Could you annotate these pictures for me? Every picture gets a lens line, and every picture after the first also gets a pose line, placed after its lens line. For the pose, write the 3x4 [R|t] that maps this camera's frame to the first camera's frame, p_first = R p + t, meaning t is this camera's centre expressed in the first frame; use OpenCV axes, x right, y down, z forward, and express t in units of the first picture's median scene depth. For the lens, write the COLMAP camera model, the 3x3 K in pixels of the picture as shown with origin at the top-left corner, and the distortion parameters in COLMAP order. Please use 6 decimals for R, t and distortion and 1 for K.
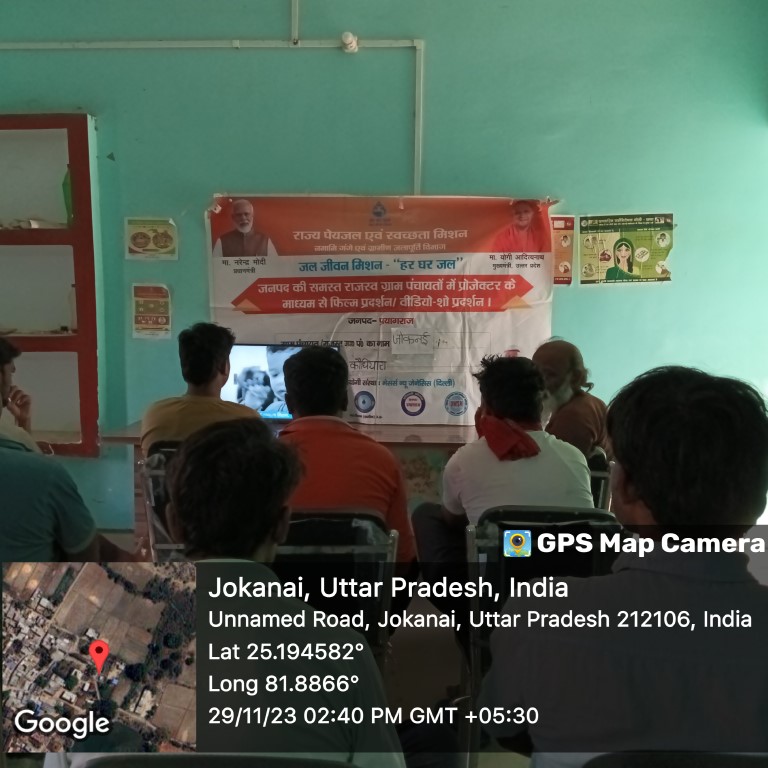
lens RADIAL K [[1770.5, 0, 323.5], [0, 1770.5, 384.7], [0, 0, 1]] dist [0.008373, -0.756393]
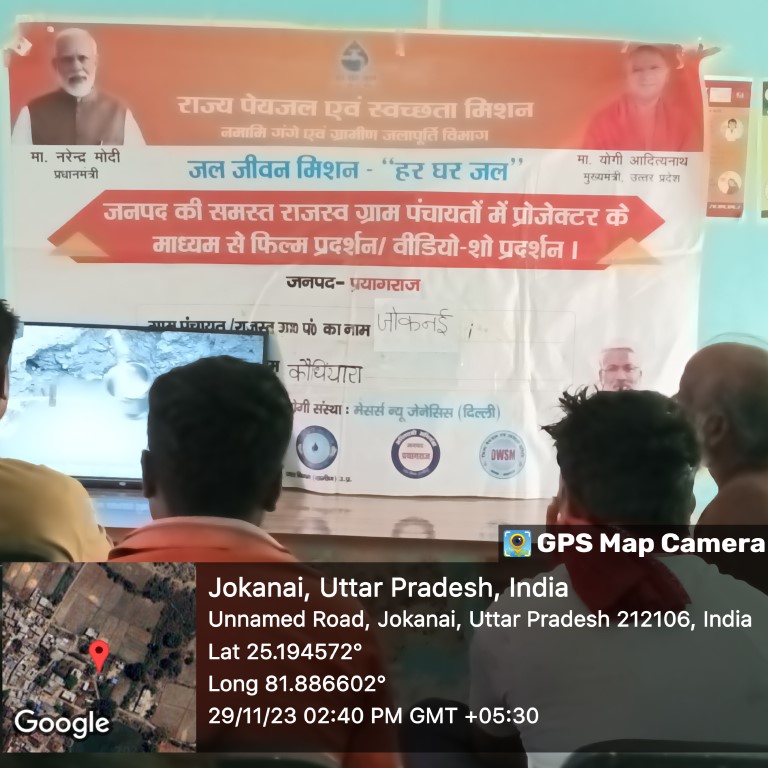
lens RADIAL K [[1672.2, 0, 386.8], [0, 1672.2, 250.8], [0, 0, 1]] dist [-0.055688, 5.162834]
pose [[0.999186, 0.025092, 0.031597, 0.026818], [-0.022461, 0.996458, -0.081034, -0.007728], [-0.033519, 0.080258, 0.996210, 0.538394]]
